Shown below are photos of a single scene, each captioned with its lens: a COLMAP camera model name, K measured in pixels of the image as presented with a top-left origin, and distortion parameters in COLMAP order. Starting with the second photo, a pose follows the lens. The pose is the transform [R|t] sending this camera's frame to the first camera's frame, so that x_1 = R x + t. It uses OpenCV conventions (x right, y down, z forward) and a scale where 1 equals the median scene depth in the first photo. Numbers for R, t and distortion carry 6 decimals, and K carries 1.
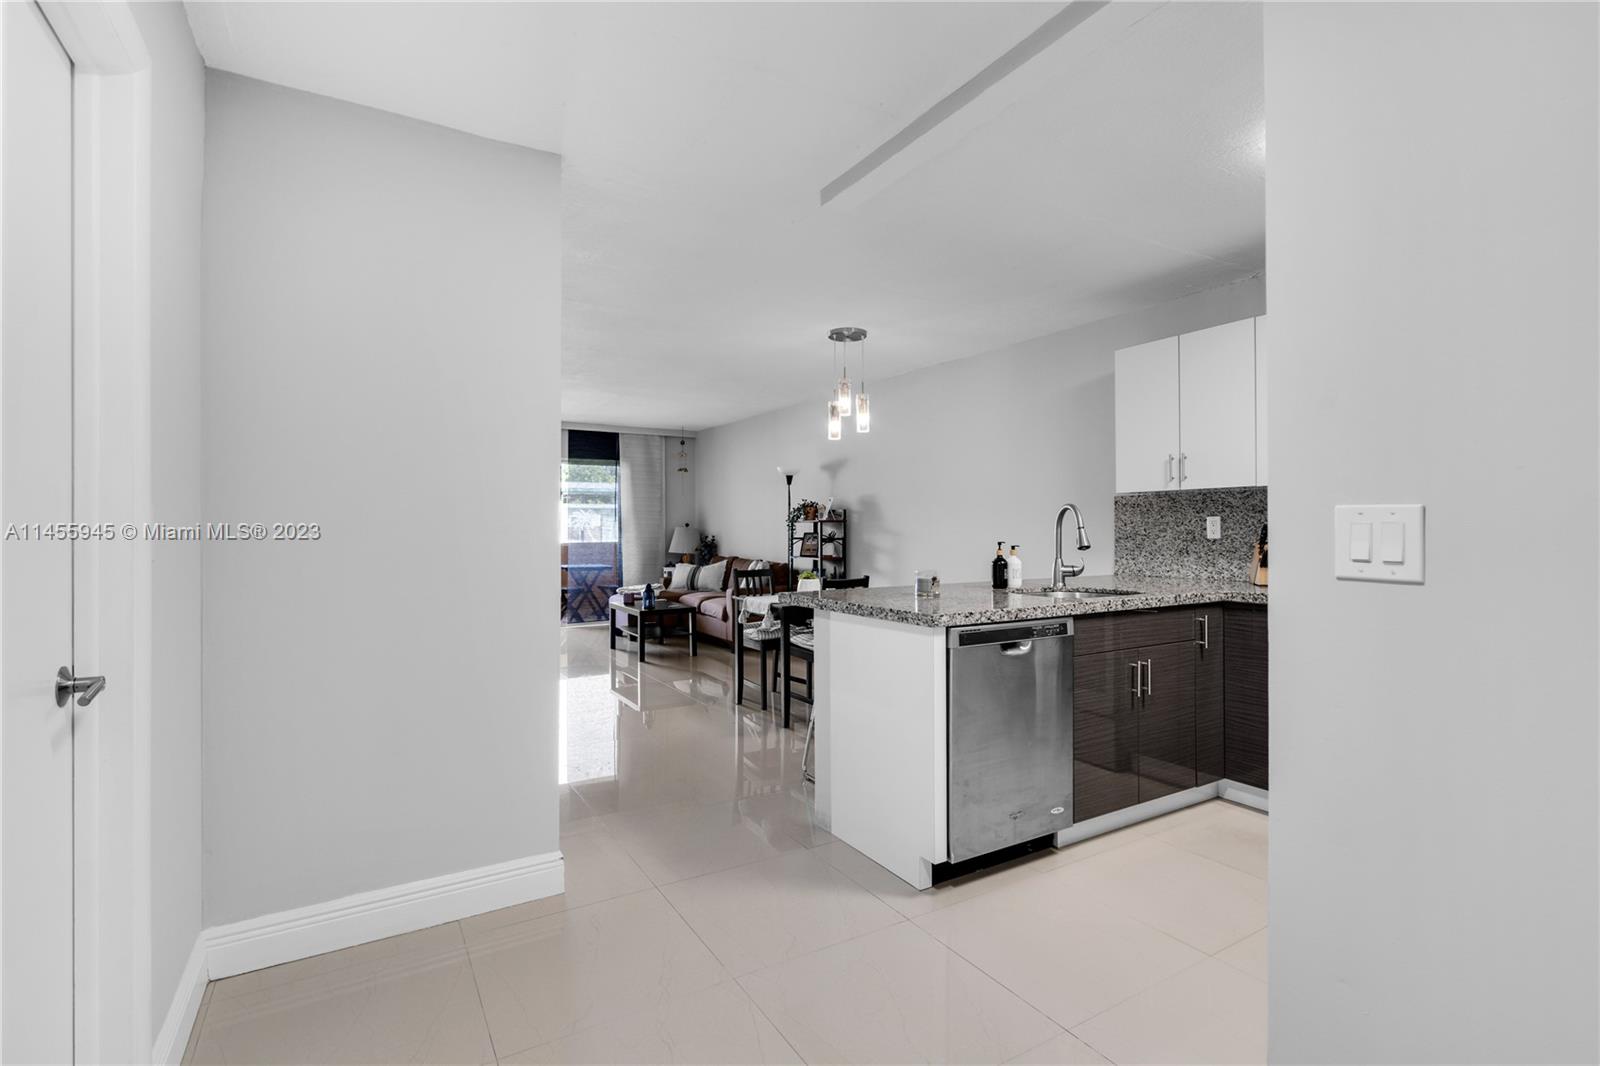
lens RADIAL K [[750.5, 0, 794.1], [0, 750.5, 525.3], [0, 0, 1]] dist [-0.045431, 0.000220]
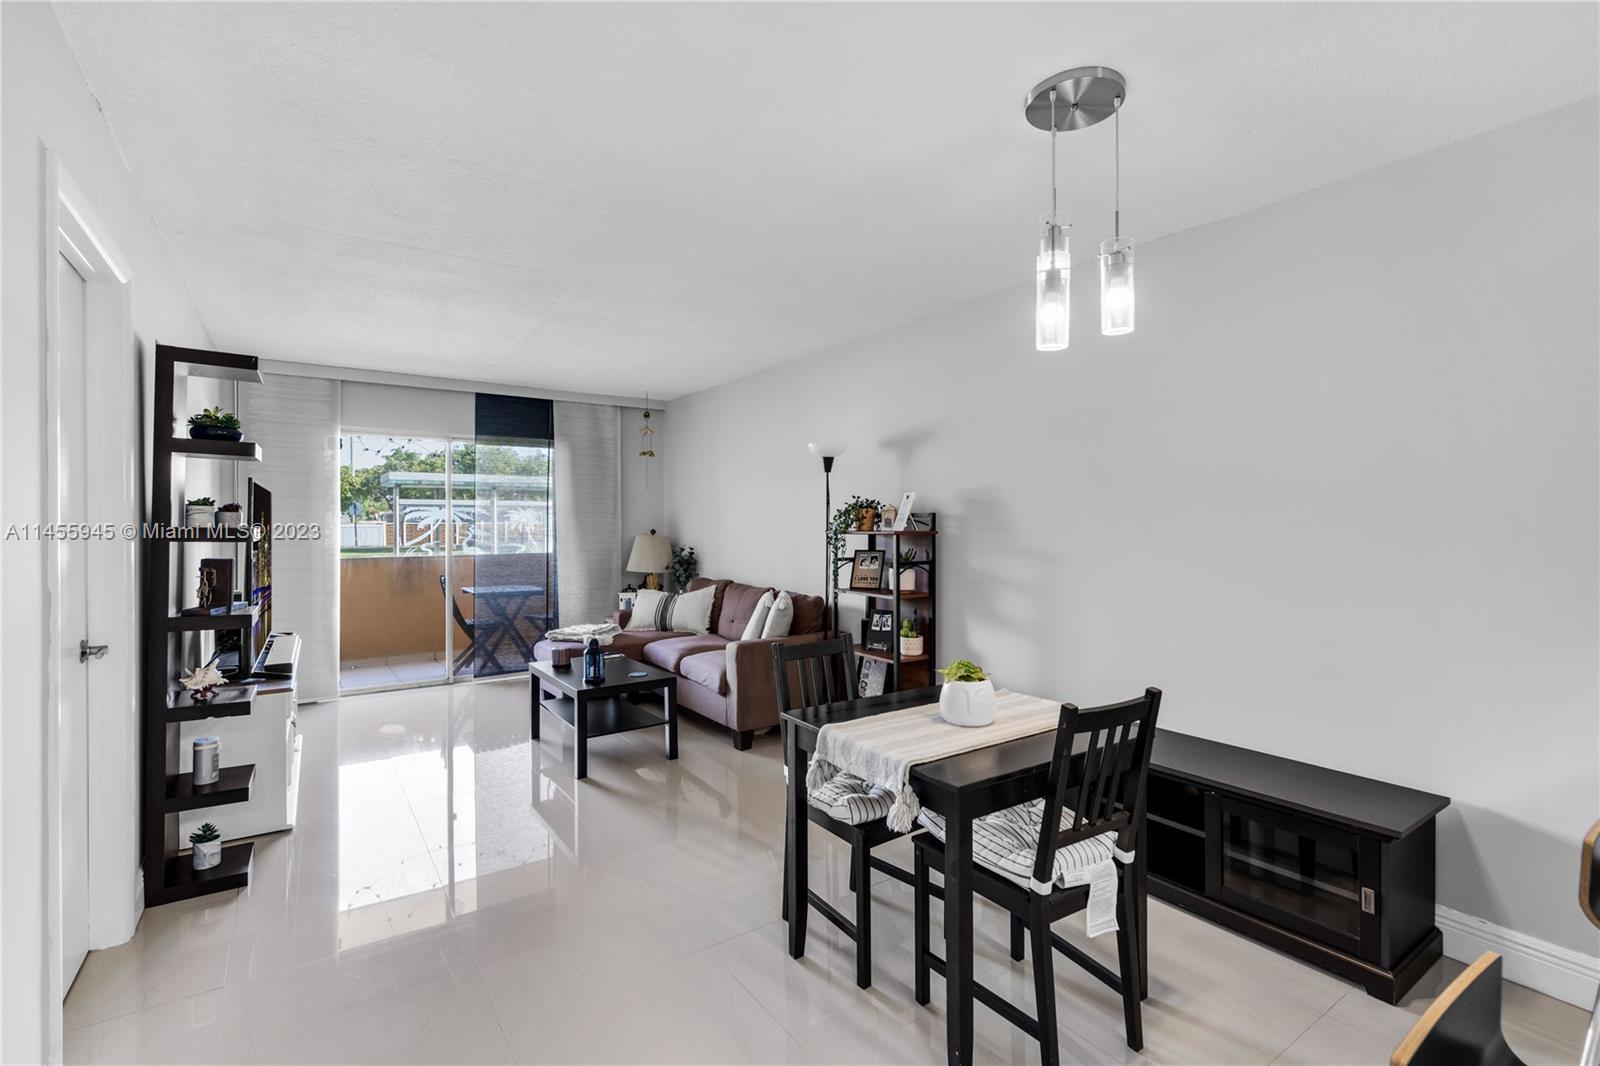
lens RADIAL K [[736.2, 0, 798.8], [0, 736.2, 515.5], [0, 0, 1]] dist [-0.001714, -0.000283]
pose [[0.997432, -0.000015, 0.071622, -0.075713], [0.000661, 0.999959, -0.008997, -0.013359], [-0.071619, 0.009021, 0.997391, 0.407816]]
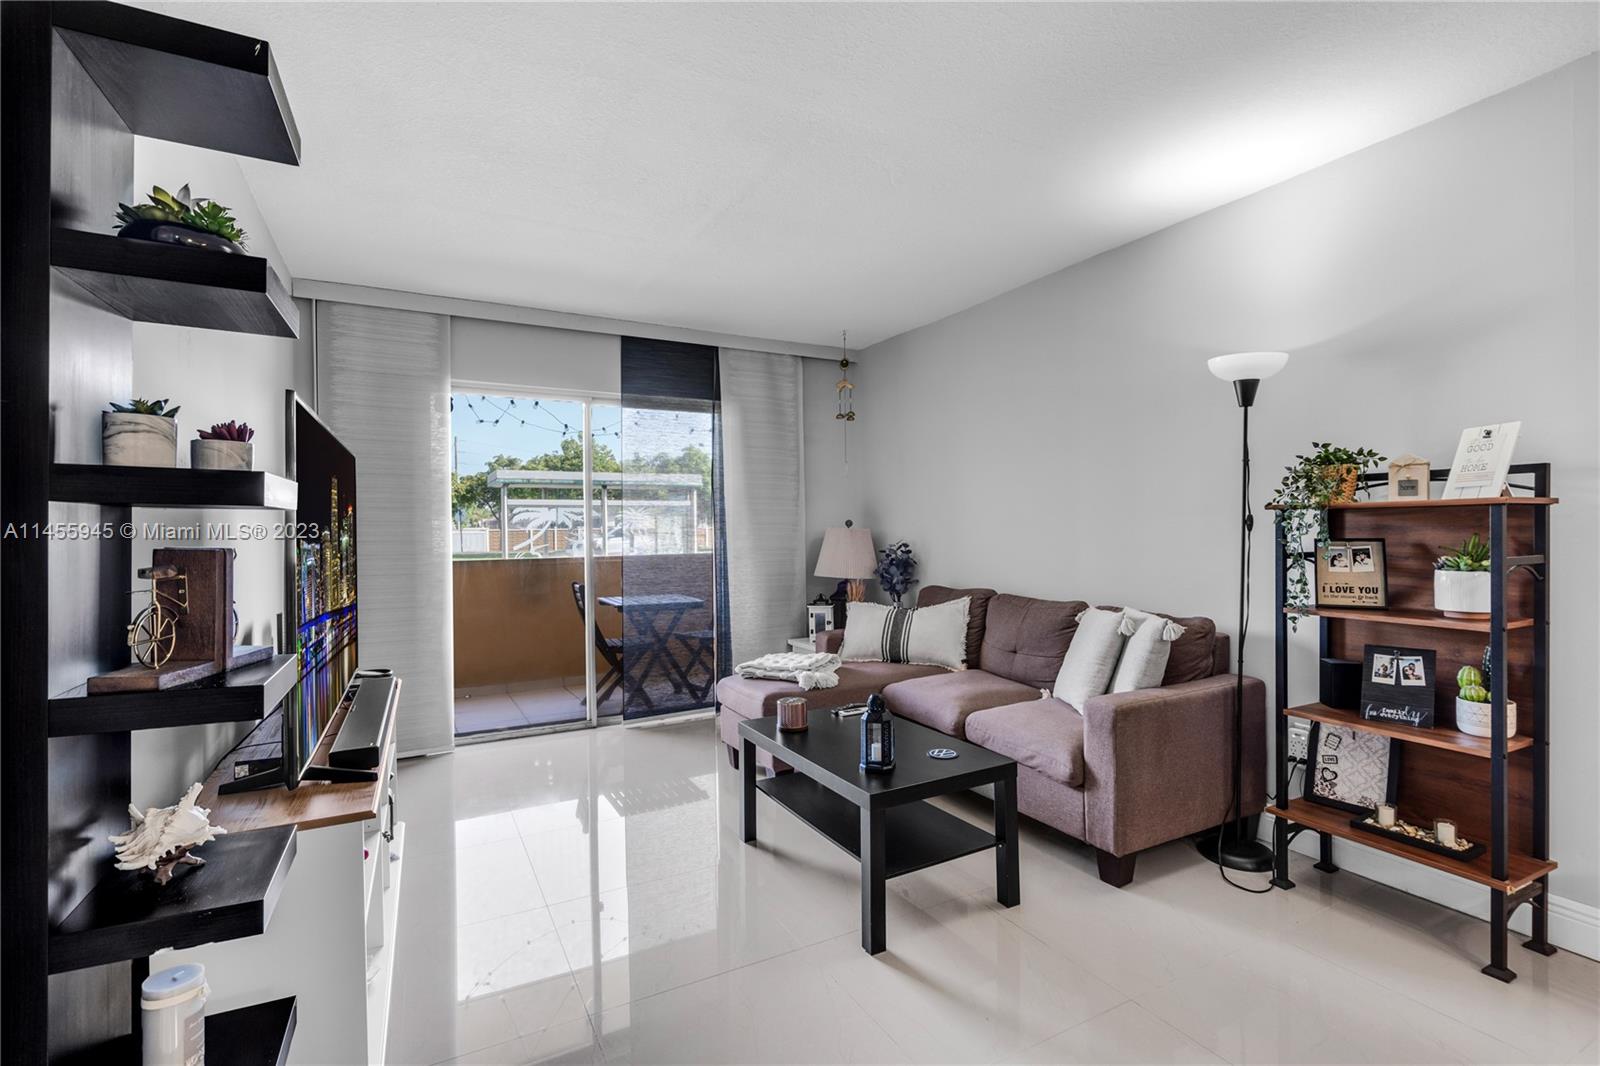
lens RADIAL K [[741.4, 0, 806.3], [0, 741.4, 530.1], [0, 0, 1]] dist [-0.003067, -0.000388]
pose [[0.999402, -0.008225, -0.033572, -0.211483], [0.008352, 0.999958, 0.003667, 0.002361], [0.033540, -0.003945, 0.999430, 0.656374]]
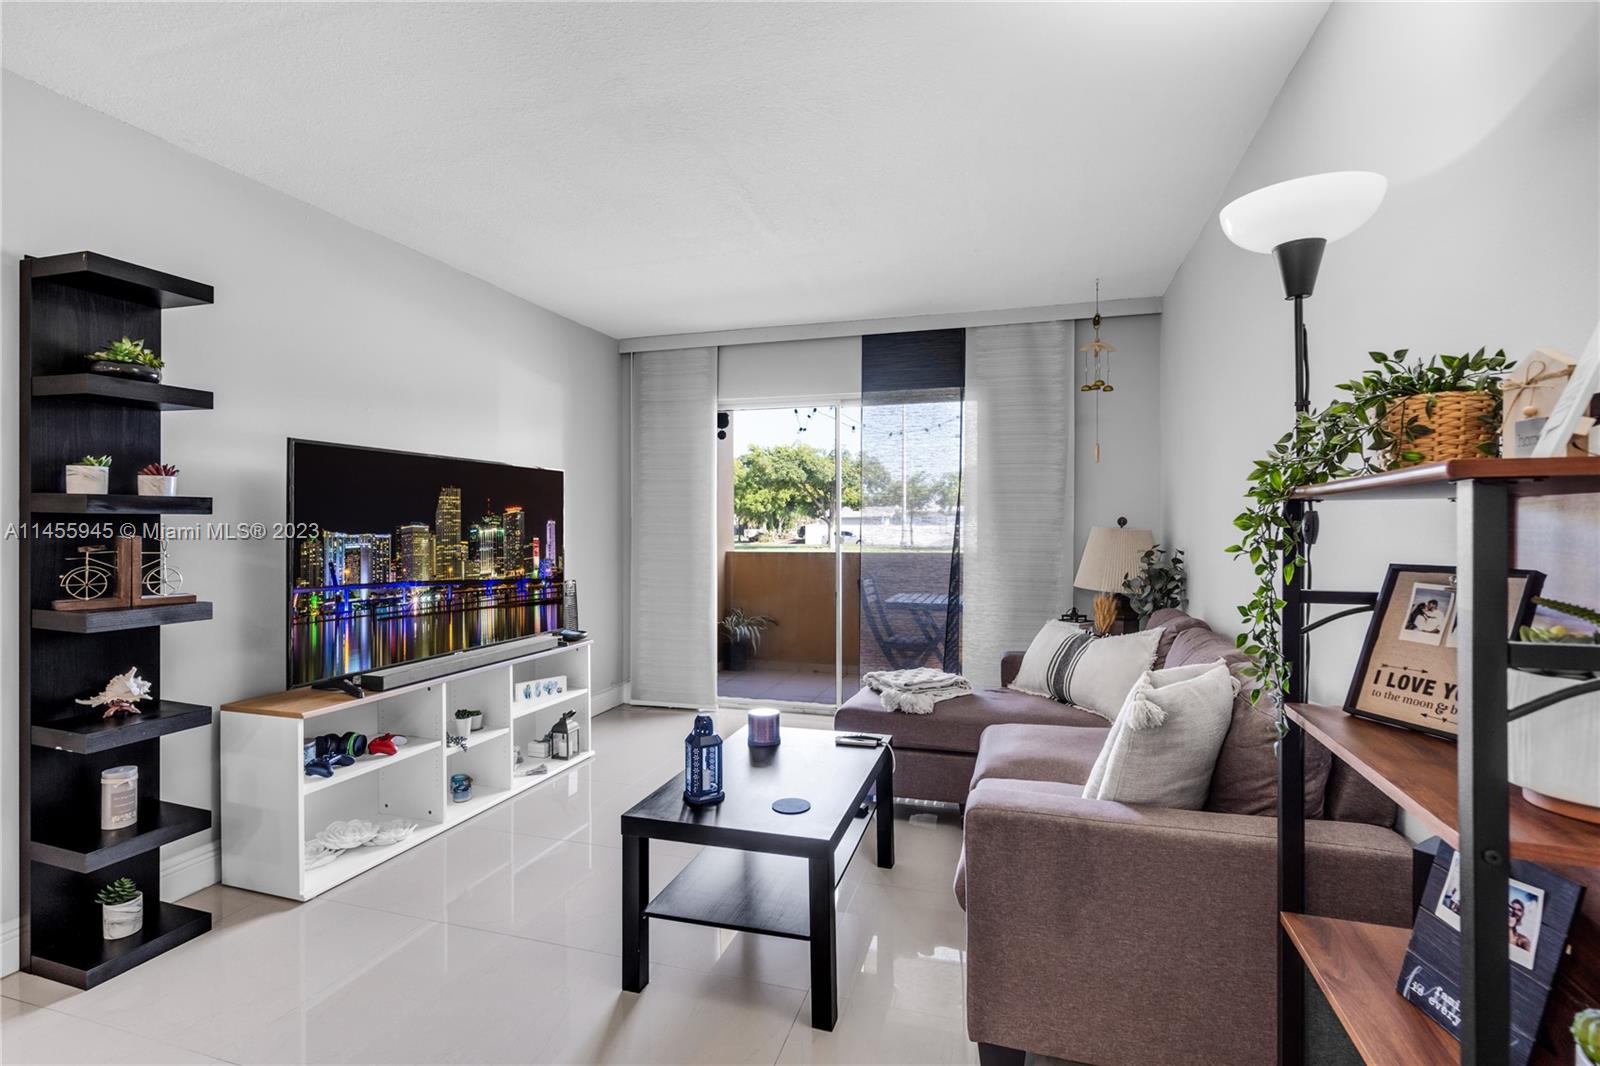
lens RADIAL K [[732.7, 0, 799.3], [0, 732.7, 527.8], [0, 0, 1]] dist [0.002383, 0.000416]
pose [[0.684402, 0.002884, -0.729099, 0.041375], [-0.000154, 0.999993, 0.003812, 0.001360], [0.729105, -0.002497, 0.684398, 0.812257]]
